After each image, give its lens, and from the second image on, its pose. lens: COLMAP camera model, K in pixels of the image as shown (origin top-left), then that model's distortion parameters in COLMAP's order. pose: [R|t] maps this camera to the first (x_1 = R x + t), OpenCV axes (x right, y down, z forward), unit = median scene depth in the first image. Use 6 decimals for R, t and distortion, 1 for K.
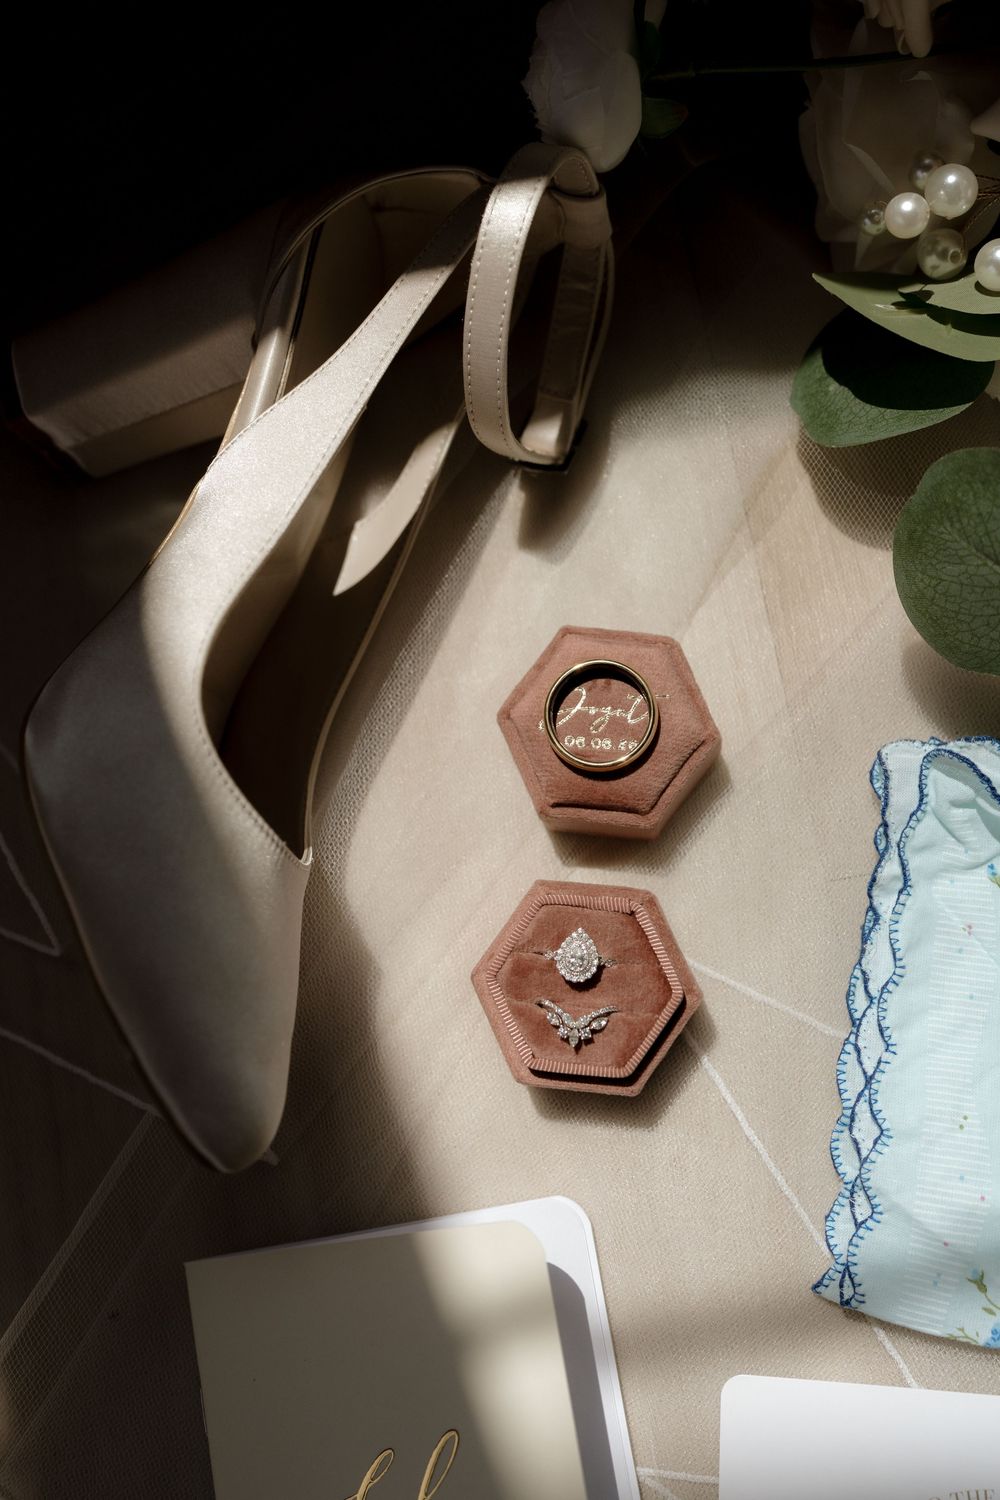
lens RADIAL K [[1759.3, 0, 500.0], [0, 1759.3, 750.0], [0, 0, 1]] dist [0.013647, 0.026259]
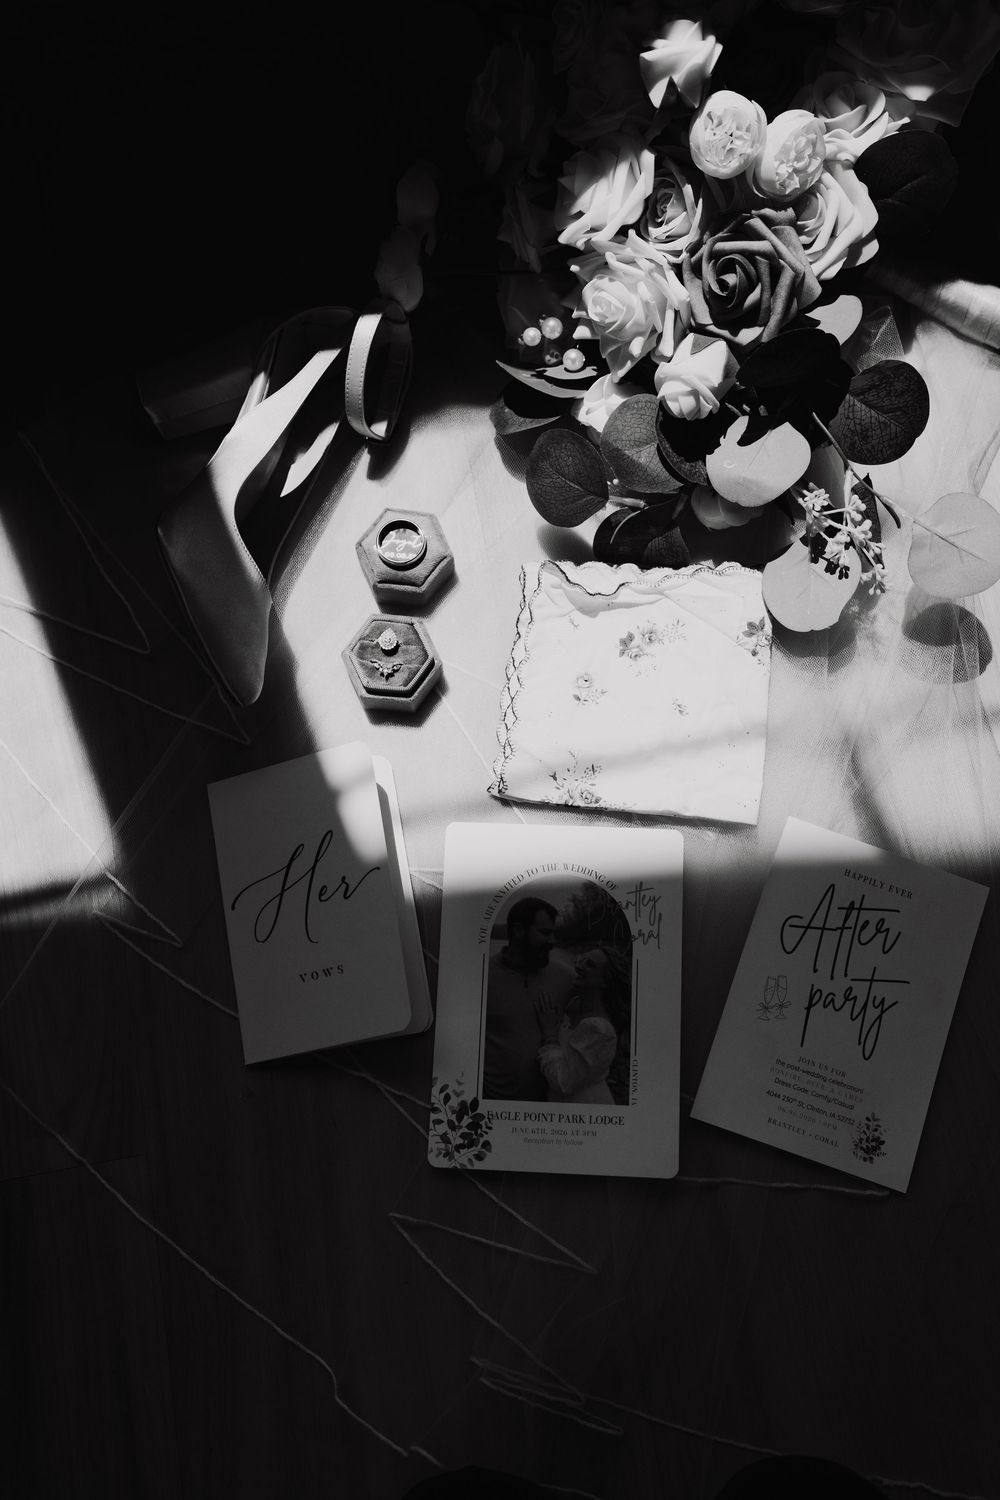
lens RADIAL K [[1738.0, 0, 547.3], [0, 1738.0, 752.7], [0, 0, 1]] dist [0.011411, 0.022604]
pose [[0.992761, 0.025661, 0.117332, -0.012529], [-0.016389, 0.996715, -0.079319, 0.429946], [-0.118982, 0.076822, 0.989920, -1.248809]]
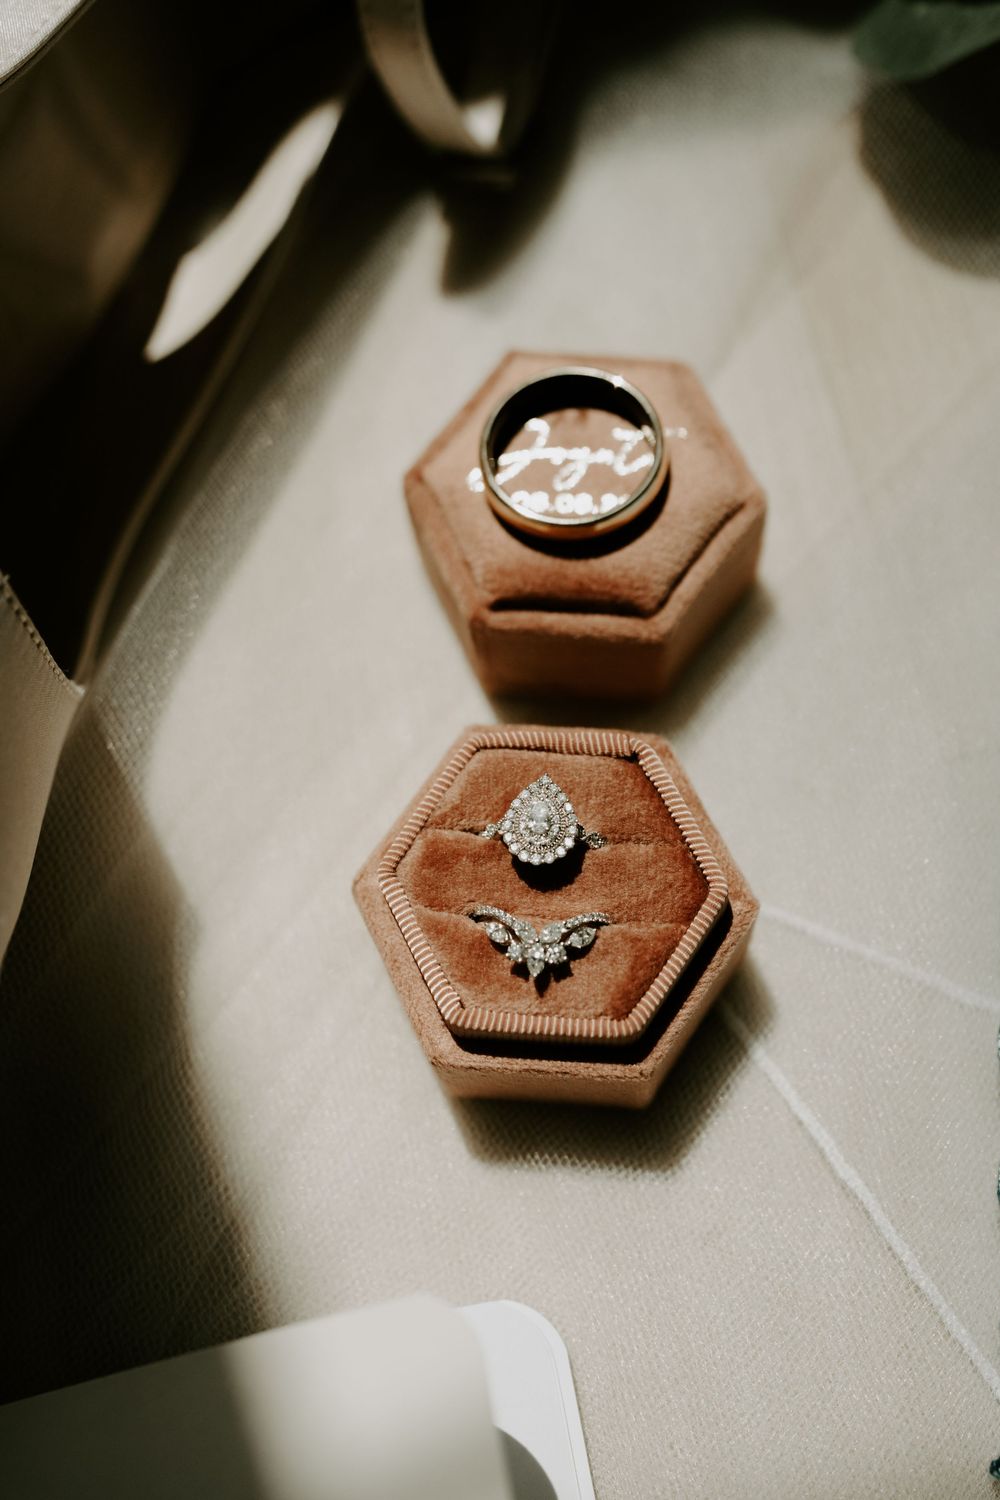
lens RADIAL K [[1759.3, 0, 500.0], [0, 1759.3, 750.0], [0, 0, 1]] dist [0.013647, 0.026259]
pose [[0.999122, 0.001827, 0.041857, 0.007257], [0.006489, 0.980245, -0.197681, 0.198221], [-0.041391, 0.197779, 0.979372, 0.427662]]
